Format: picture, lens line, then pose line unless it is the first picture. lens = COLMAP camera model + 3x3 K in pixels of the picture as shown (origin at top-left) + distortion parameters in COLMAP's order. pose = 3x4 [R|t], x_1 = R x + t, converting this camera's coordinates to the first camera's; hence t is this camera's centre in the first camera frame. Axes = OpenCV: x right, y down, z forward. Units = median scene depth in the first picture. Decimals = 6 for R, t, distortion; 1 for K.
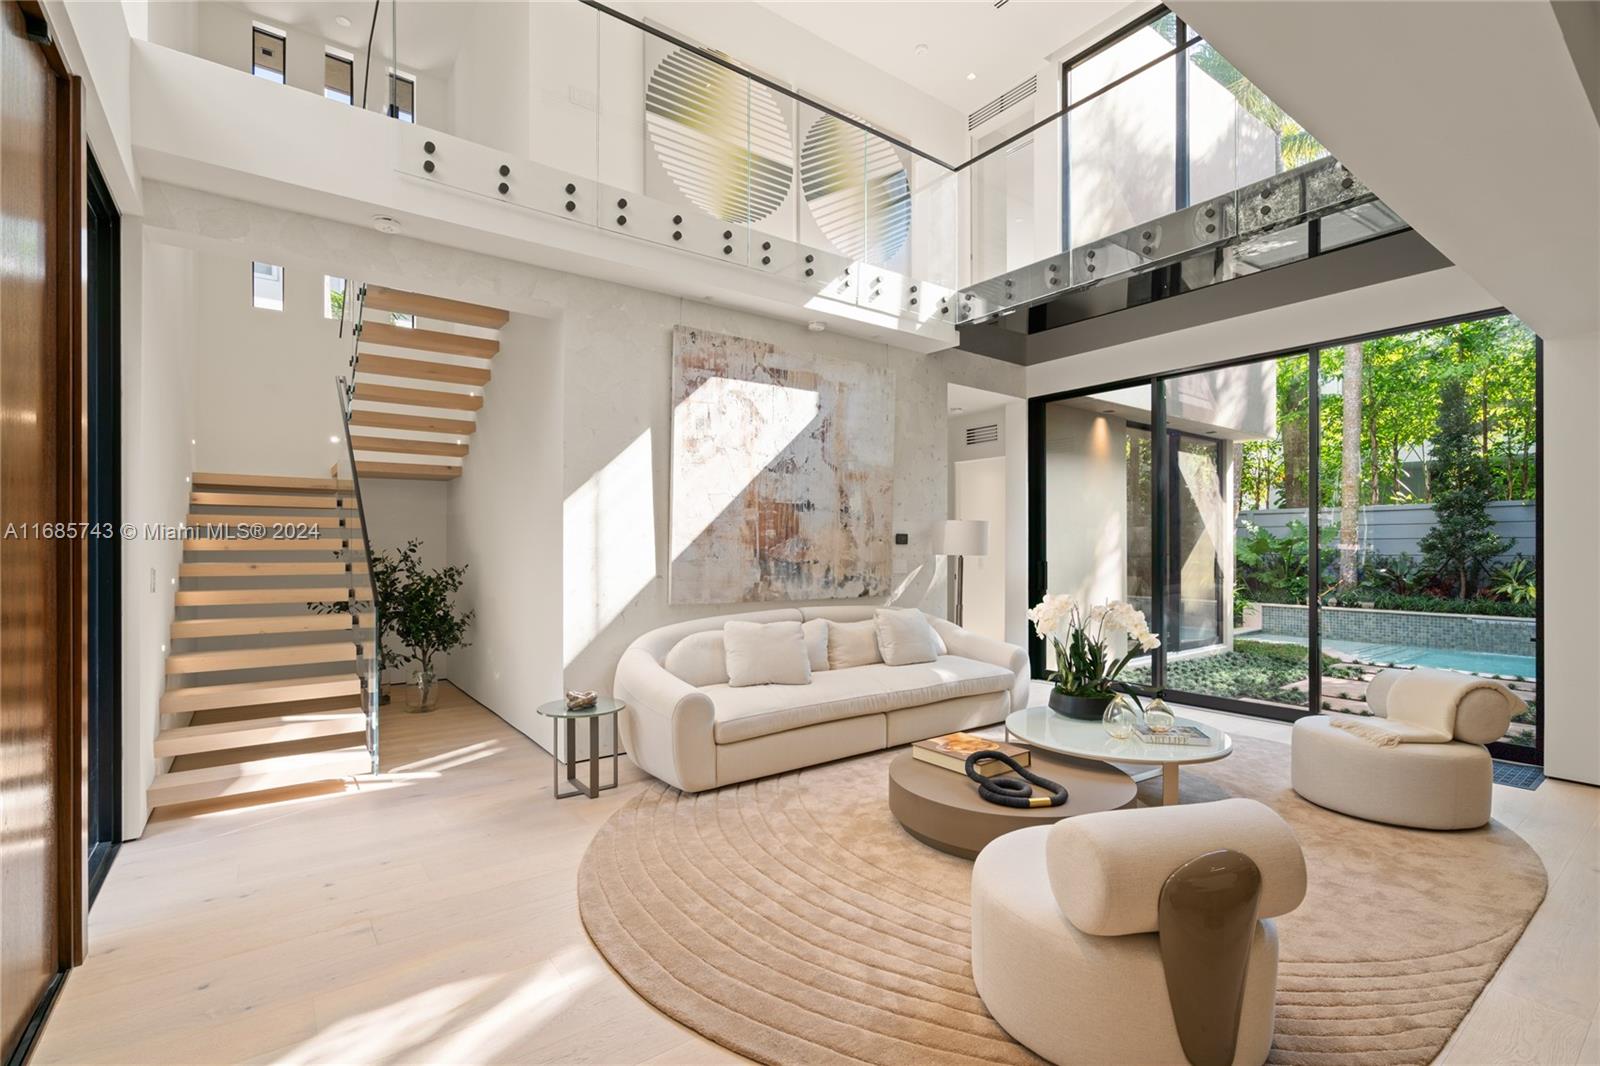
lens RADIAL K [[728.2, 0, 804.6], [0, 728.2, 549.6], [0, 0, 1]] dist [-0.004350, -0.000103]
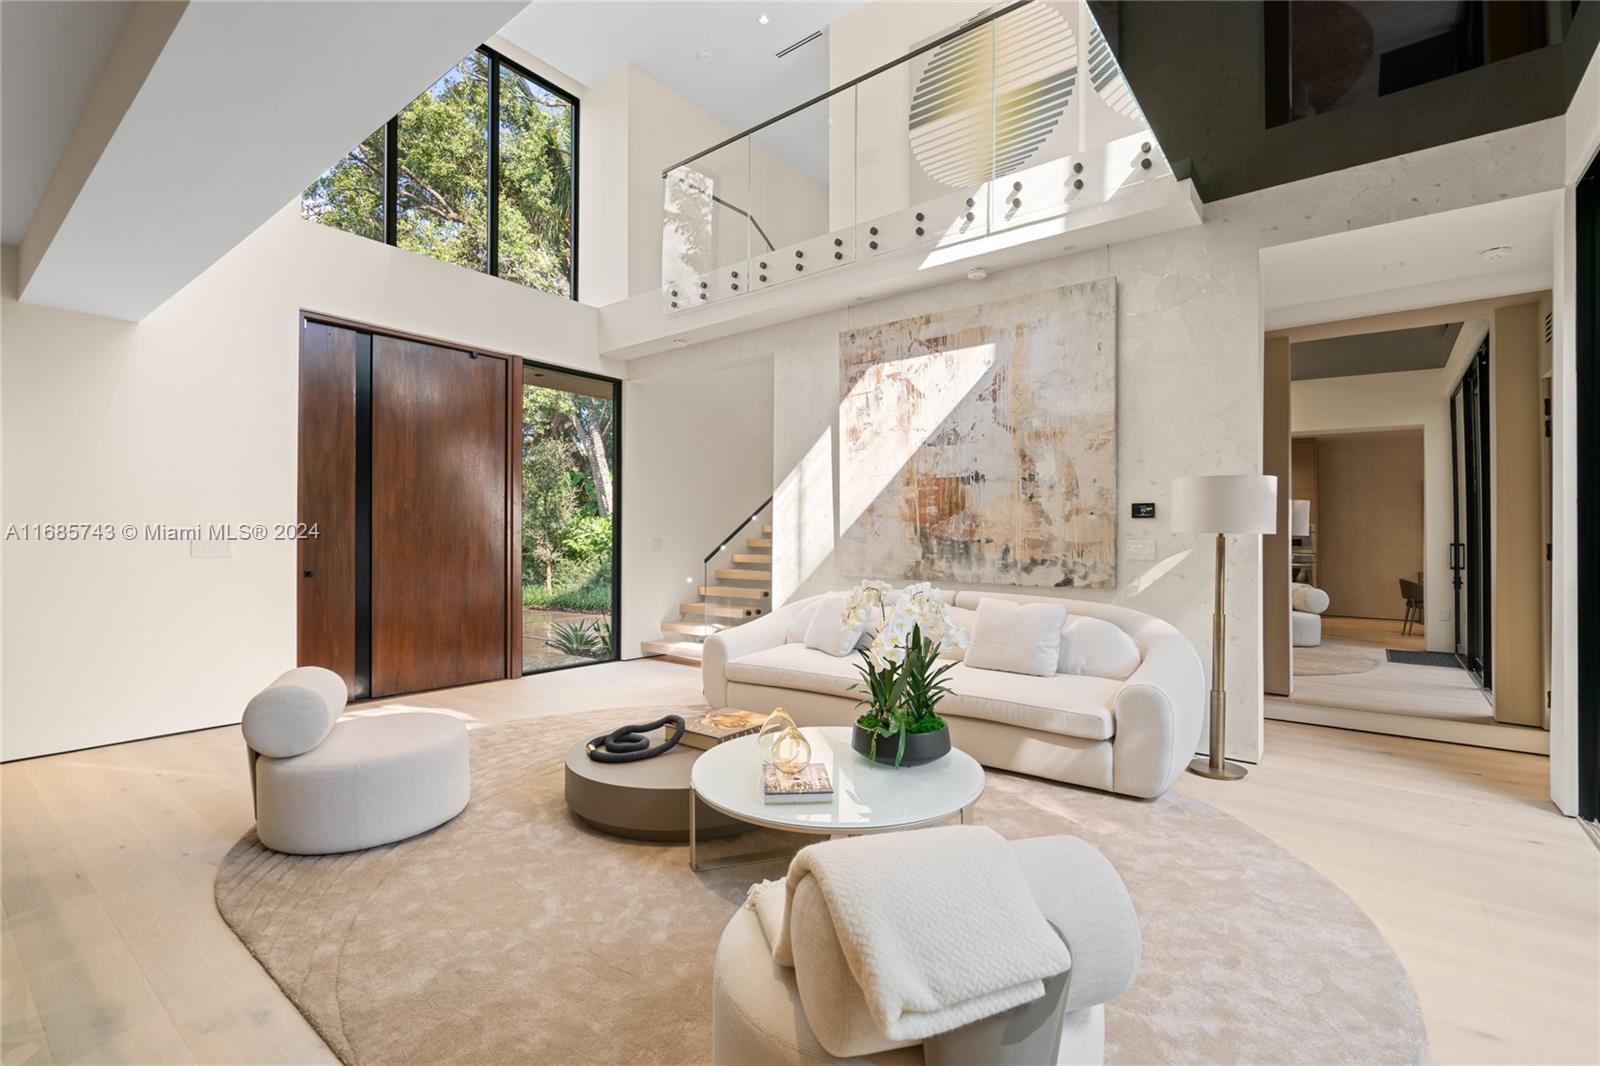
lens RADIAL K [[729.5, 0, 805.2], [0, 729.5, 534.8], [0, 0, 1]] dist [-0.004284, 0.000391]
pose [[0.257823, -0.003576, -0.966185, 0.826552], [-0.004620, 0.999977, -0.004934, 0.015330], [0.966181, 0.005736, 0.257801, 0.580512]]
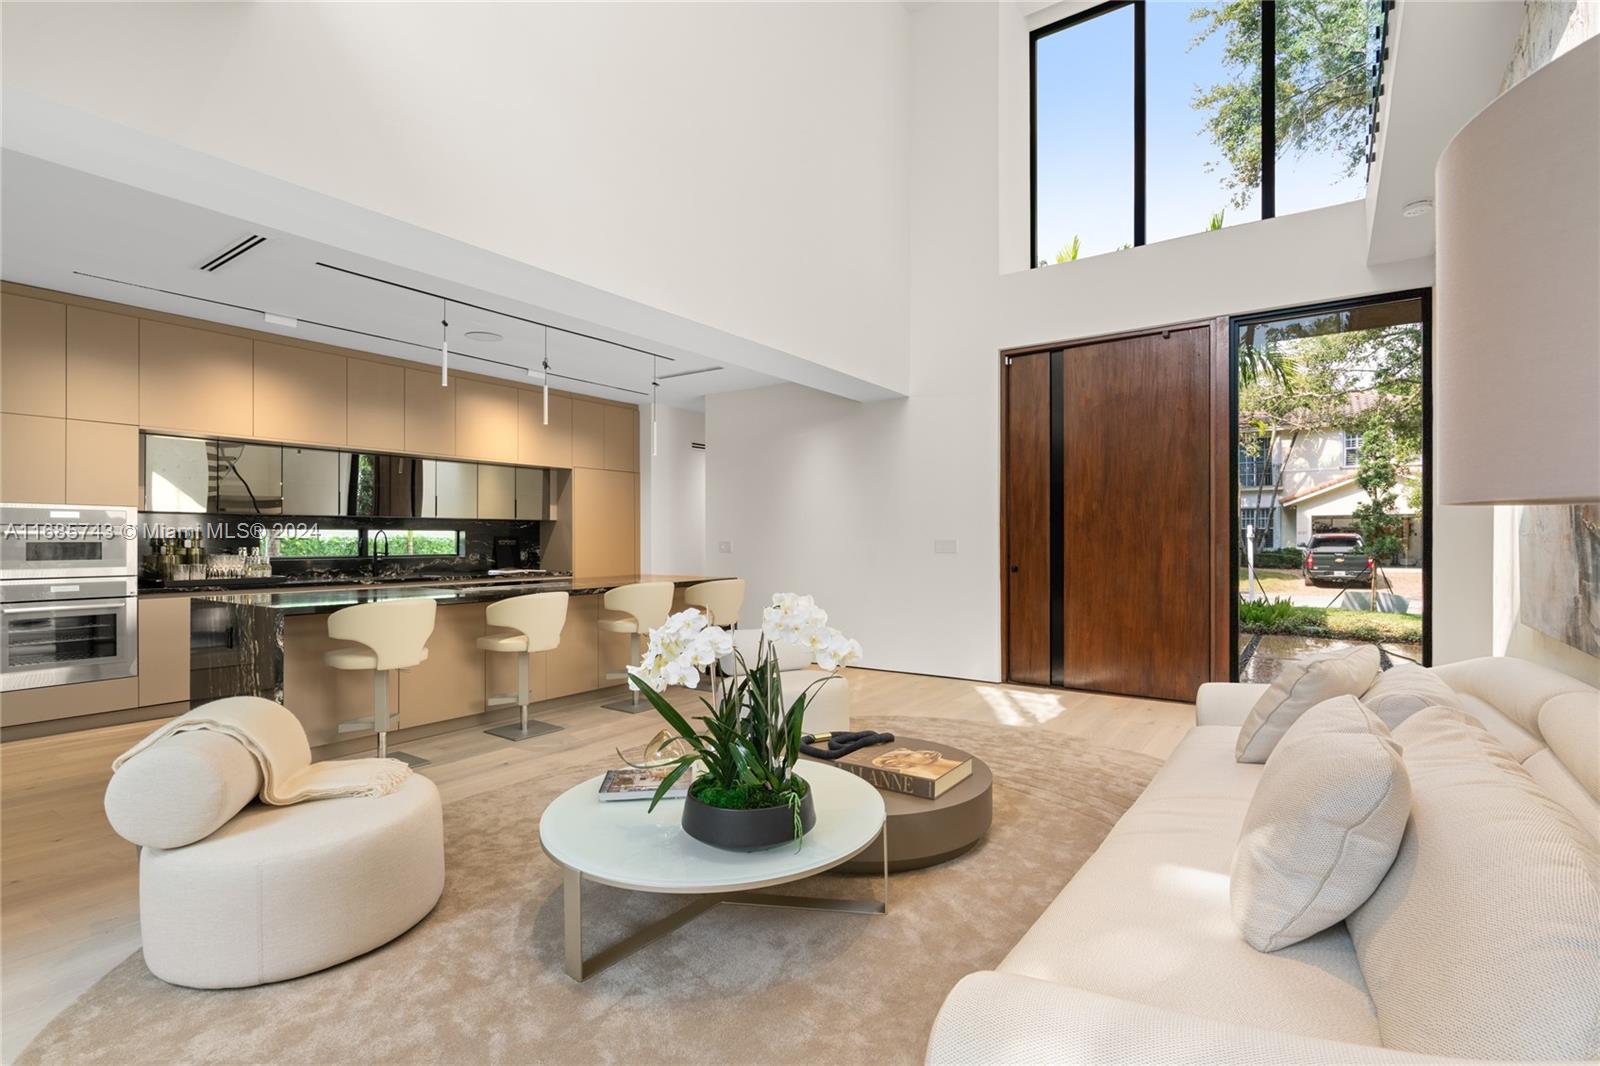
lens RADIAL K [[747.7, 0, 800.0], [0, 747.7, 533.0], [0, 0, 1]] dist [0.003776, 0.000578]
pose [[-0.953892, -0.000009, -0.300149, 0.405102], [0.001475, 0.999988, -0.004716, 0.013940], [0.300146, -0.004941, -0.953881, 1.209156]]
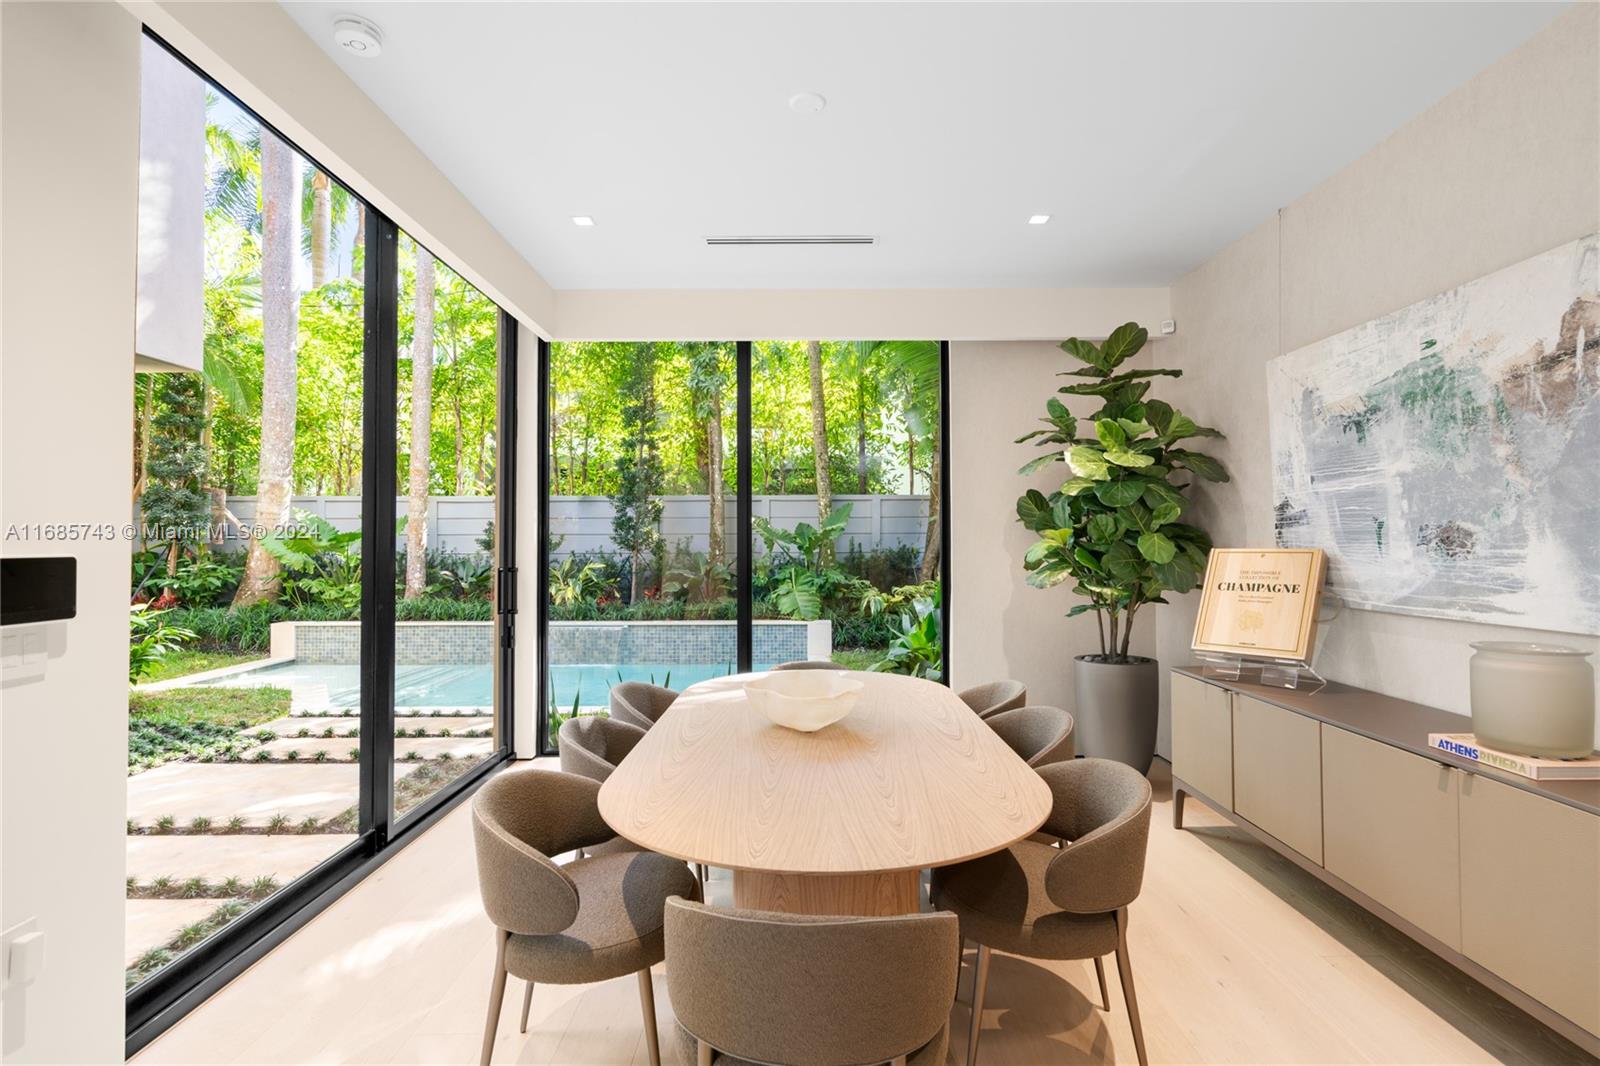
lens RADIAL K [[765.1, 0, 802.8], [0, 765.1, 529.5], [0, 0, 1]] dist [0.001230, 0.000695]
pose [[0.601711, 0.015505, 0.798563, 0.802419], [0.004790, 0.999724, -0.023021, 0.002997], [-0.798699, 0.017677, 0.601470, 0.334889]]
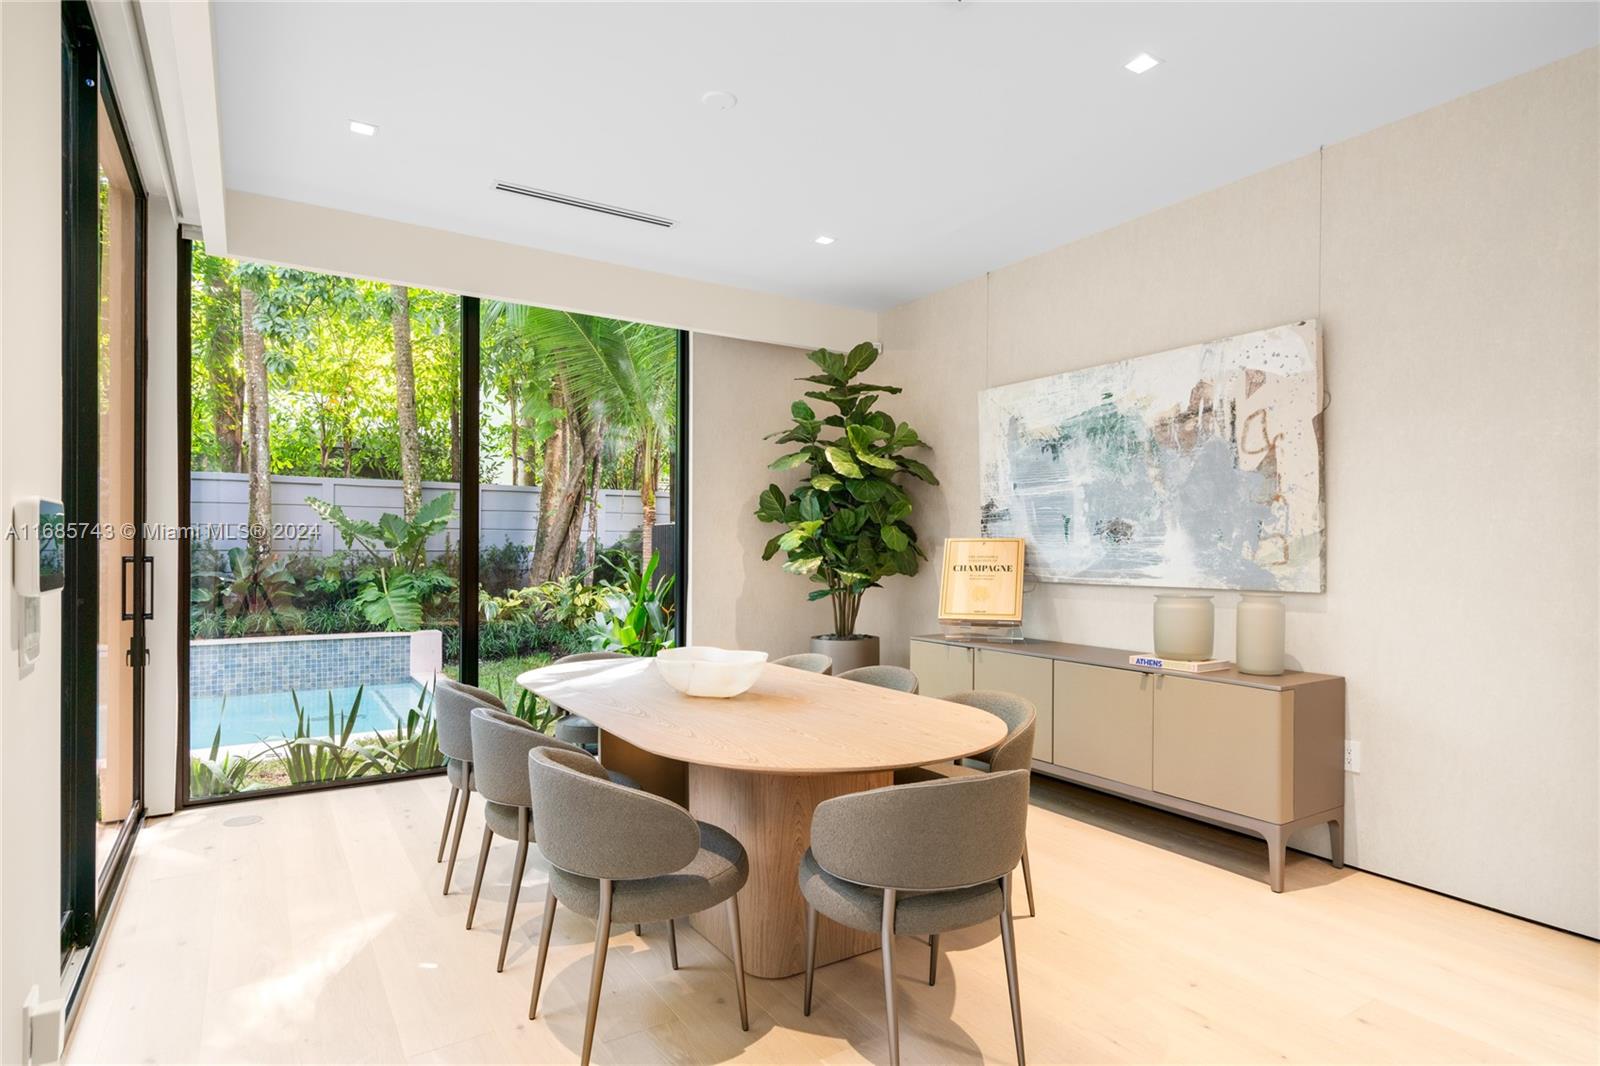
lens RADIAL K [[859.3, 0, 811.7], [0, 859.3, 553.3], [0, 0, 1]] dist [-0.007307, -0.000367]
pose [[0.072762, -0.002127, 0.997347, 0.624500], [-0.001717, 0.999996, 0.002258, 0.019398], [-0.997348, -0.001877, 0.072758, 0.517711]]
